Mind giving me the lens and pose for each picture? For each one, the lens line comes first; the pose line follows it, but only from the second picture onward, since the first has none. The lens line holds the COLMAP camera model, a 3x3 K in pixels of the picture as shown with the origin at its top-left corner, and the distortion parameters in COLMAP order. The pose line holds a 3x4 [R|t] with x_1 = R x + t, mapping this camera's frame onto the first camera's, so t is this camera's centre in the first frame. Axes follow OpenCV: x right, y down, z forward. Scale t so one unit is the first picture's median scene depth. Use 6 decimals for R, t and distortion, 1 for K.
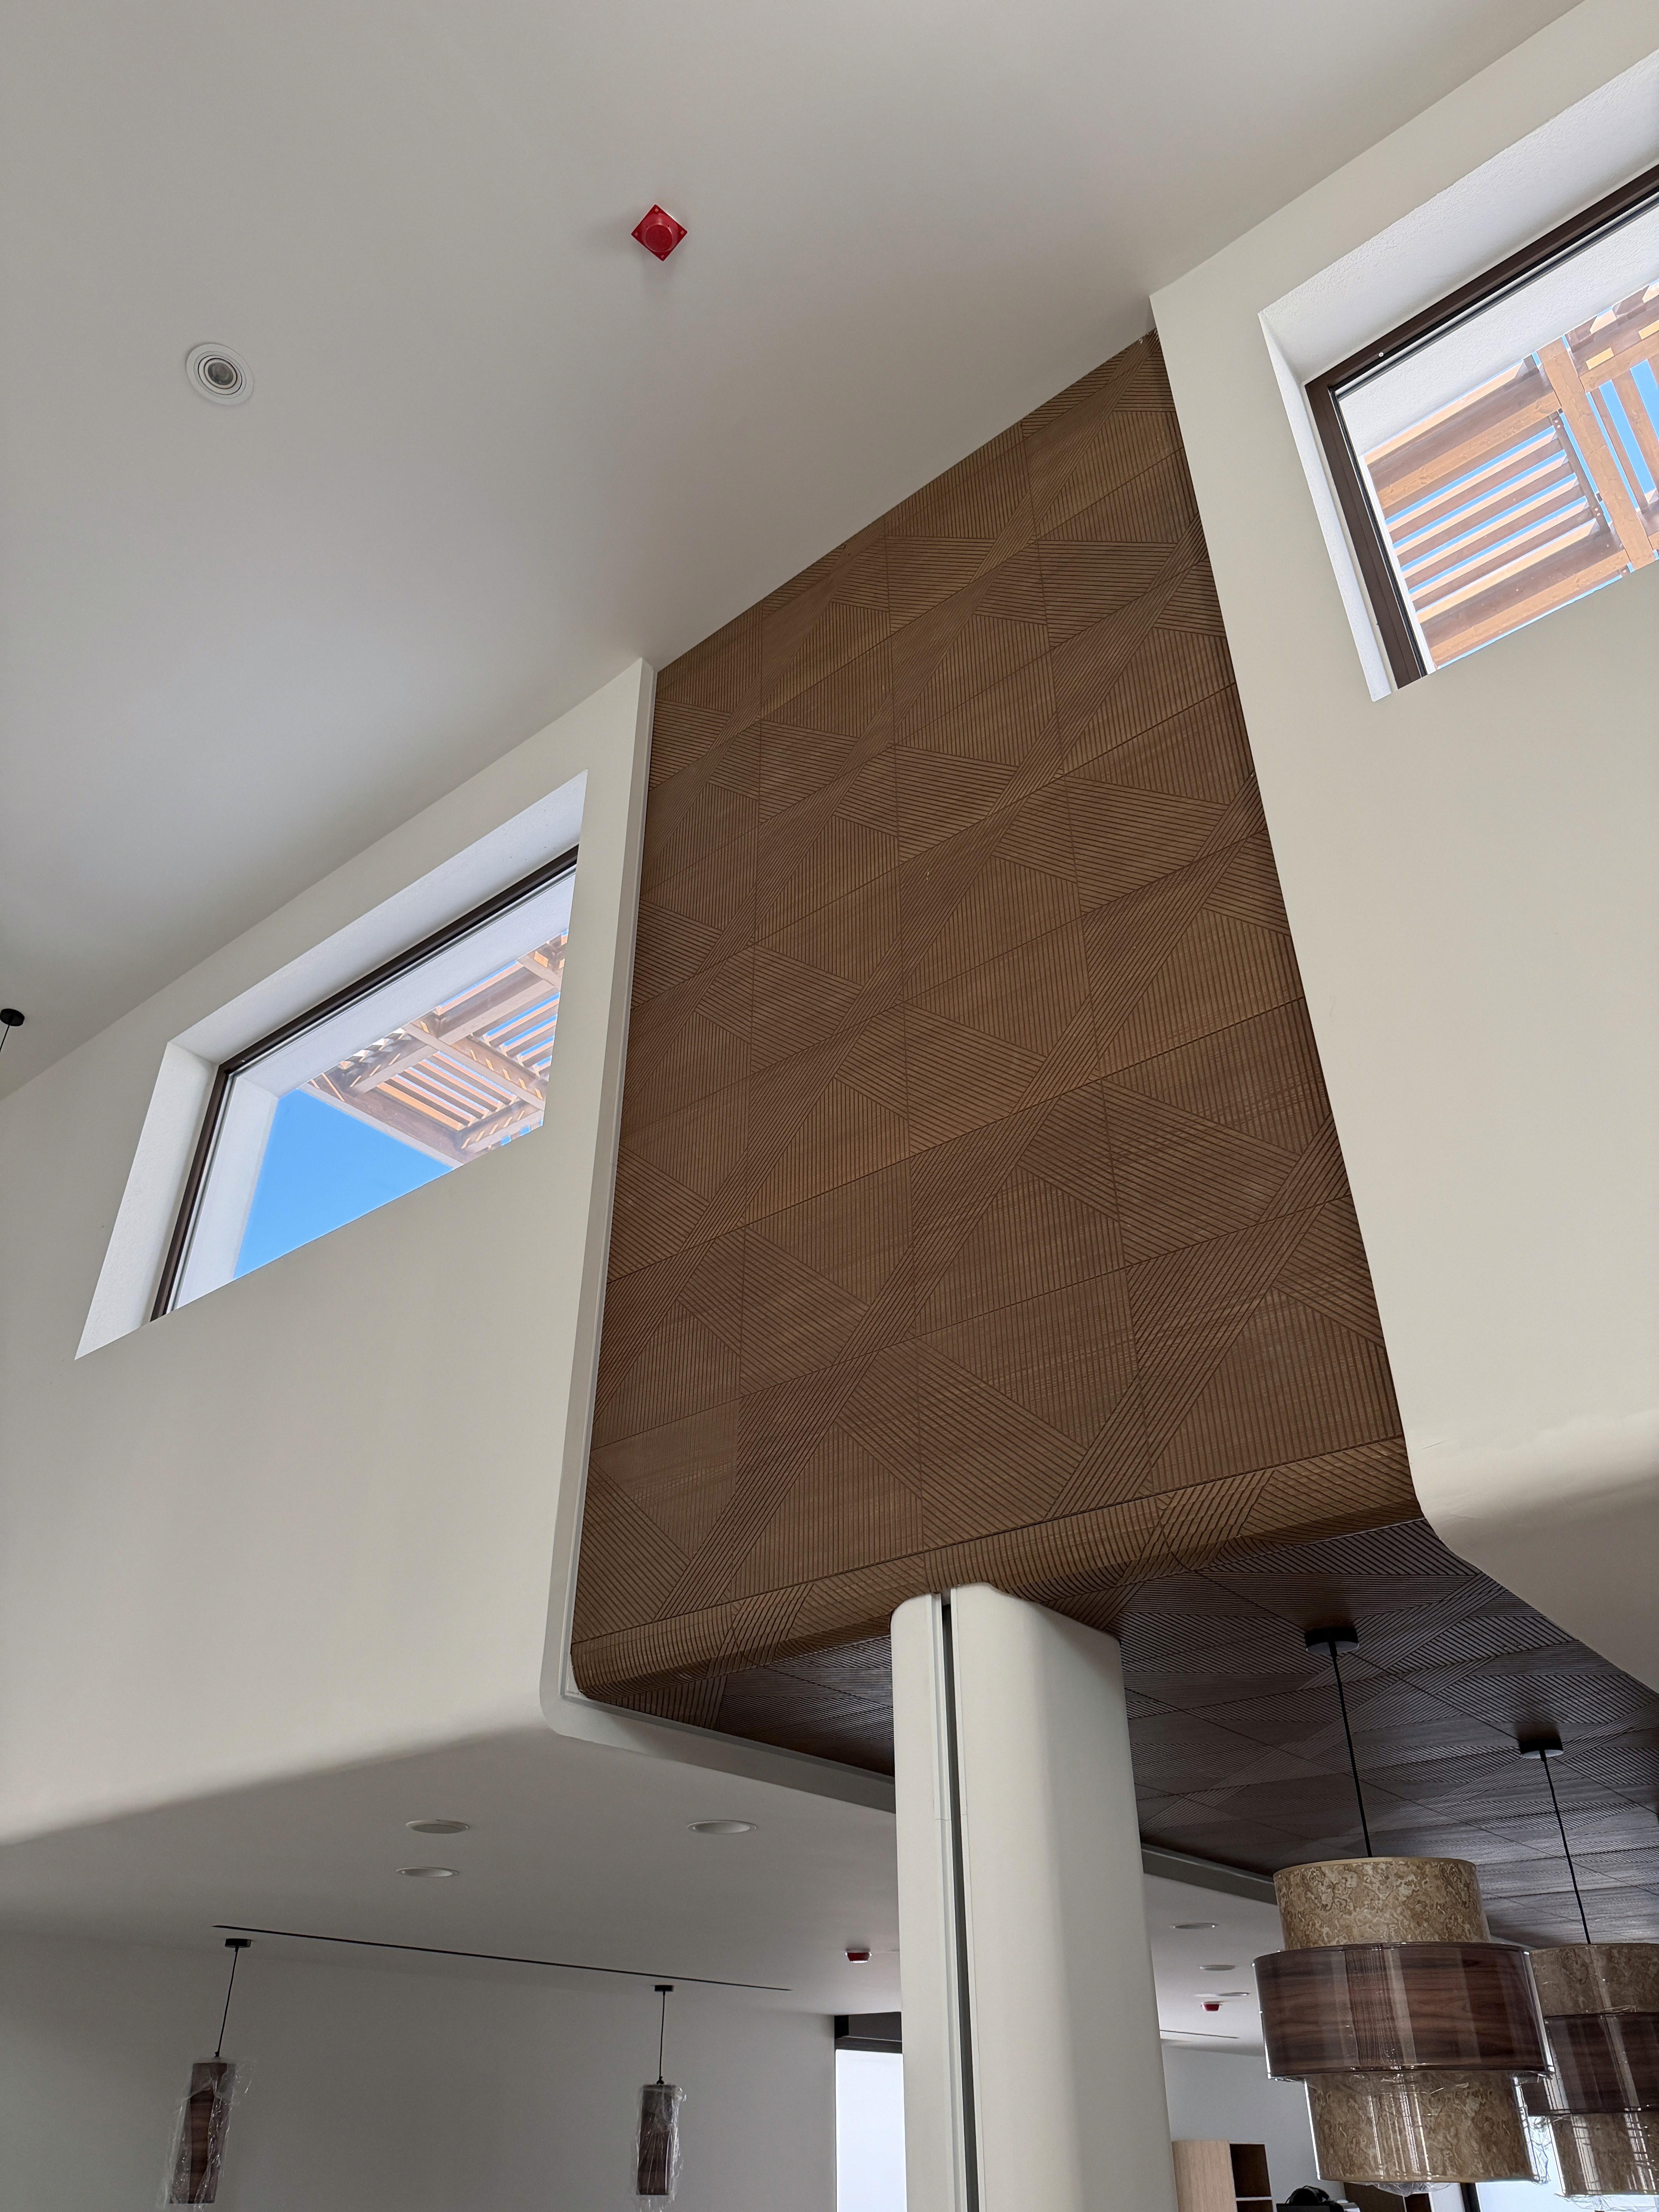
lens RADIAL K [[1578.6, 0, 844.2], [0, 1578.6, 1114.0], [0, 0, 1]] dist [0.007088, -0.014918]
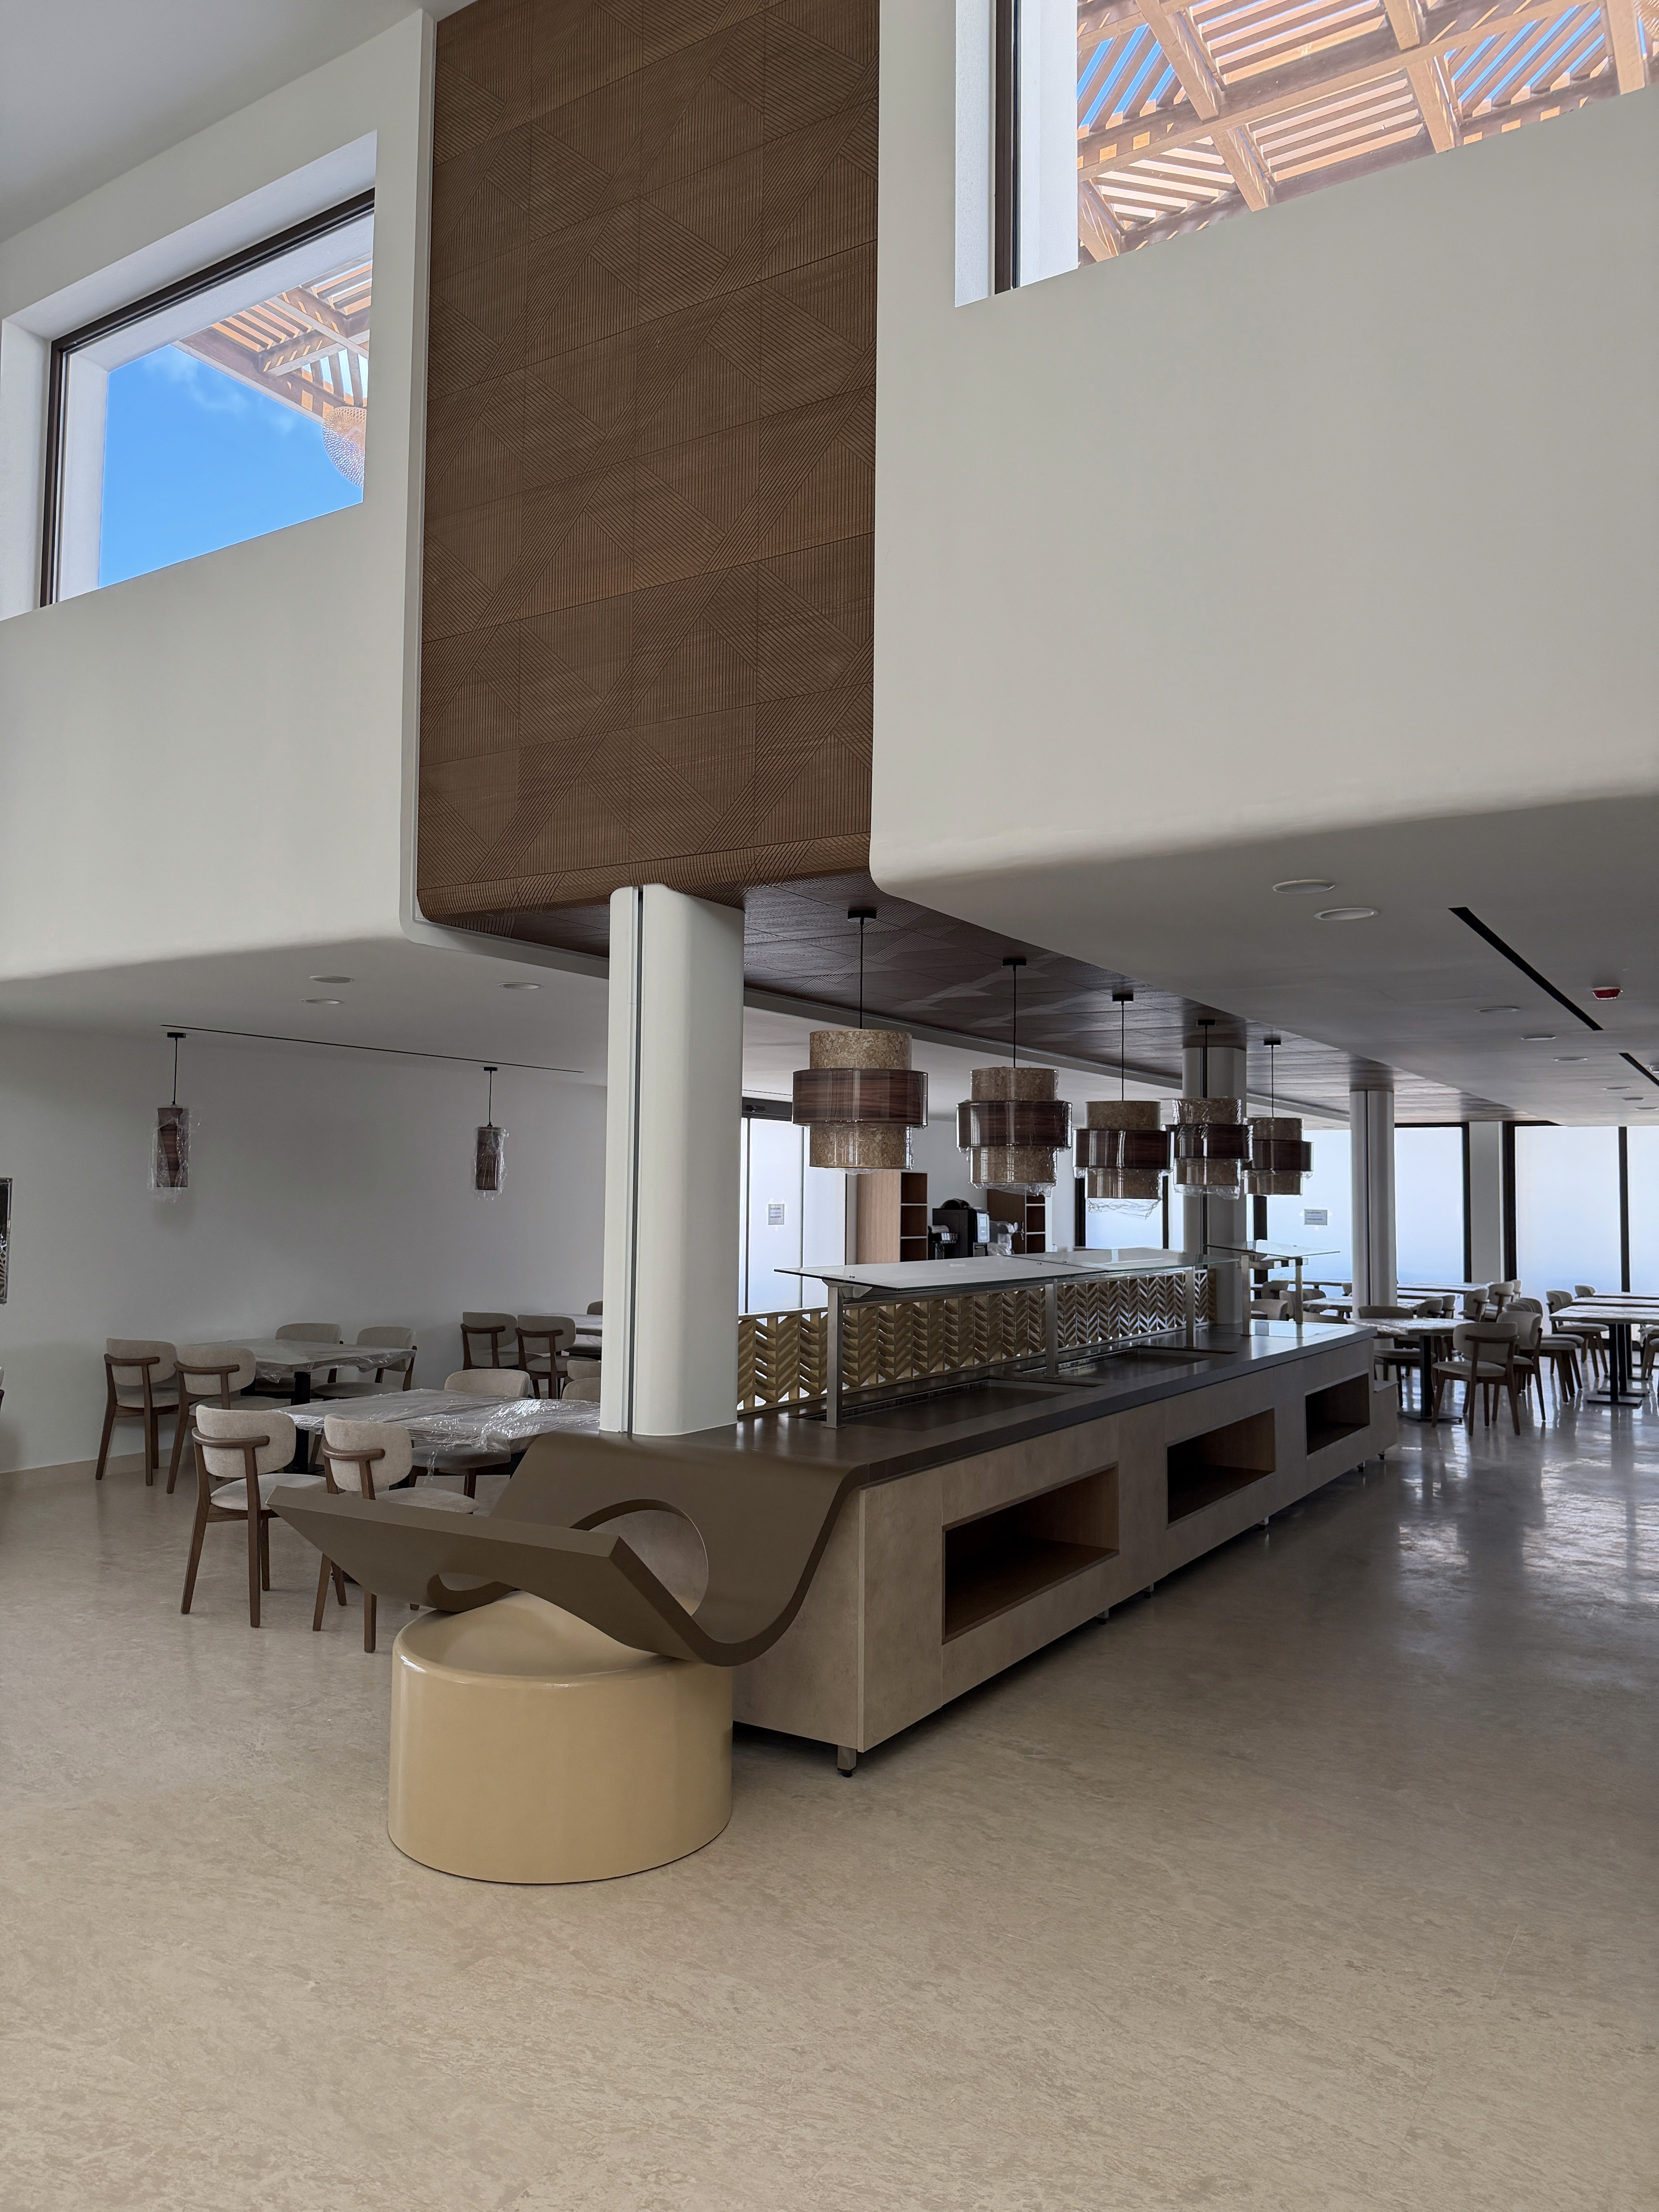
lens RADIAL K [[1595.9, 0, 915.6], [0, 1595.9, 1106.4], [0, 0, 1]] dist [0.104376, -0.166434]
pose [[0.987854, 0.022491, 0.153747, 0.073762], [-0.097100, 0.861836, 0.497806, -0.304617], [-0.121309, -0.506689, 0.853552, -0.518177]]
